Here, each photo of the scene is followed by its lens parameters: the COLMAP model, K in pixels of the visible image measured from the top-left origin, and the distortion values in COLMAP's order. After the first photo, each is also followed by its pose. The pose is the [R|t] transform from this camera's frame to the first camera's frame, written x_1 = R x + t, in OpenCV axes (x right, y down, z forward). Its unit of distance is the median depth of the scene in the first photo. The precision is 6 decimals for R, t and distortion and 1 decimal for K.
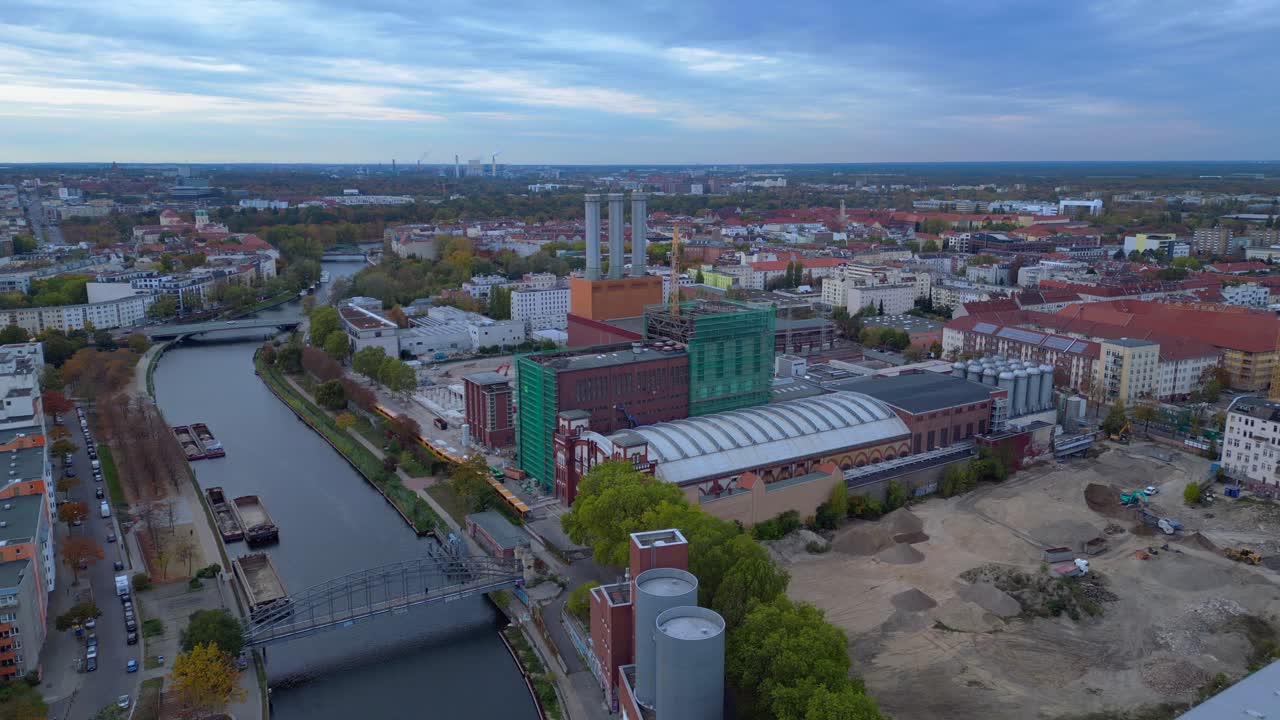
lens RADIAL K [[917.7, 0, 642.1], [0, 917.7, 365.1], [0, 0, 1]] dist [0.062072, -0.054291]
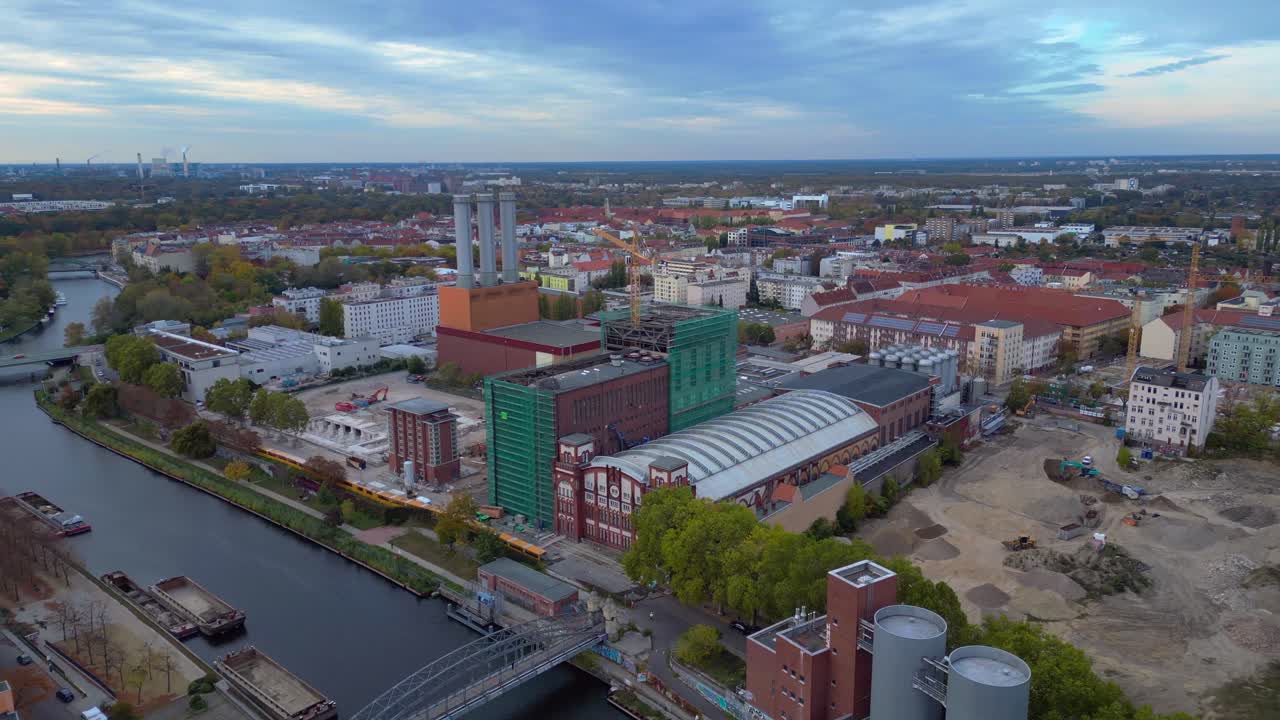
lens RADIAL K [[917.7, 0, 645.8], [0, 917.7, 363.3], [0, 0, 1]] dist [0.062072, -0.054291]
pose [[0.955622, -0.068978, 0.286407, -0.205131], [0.069135, 0.997561, 0.009575, -0.019453], [-0.286369, 0.010651, 0.958060, 0.089303]]
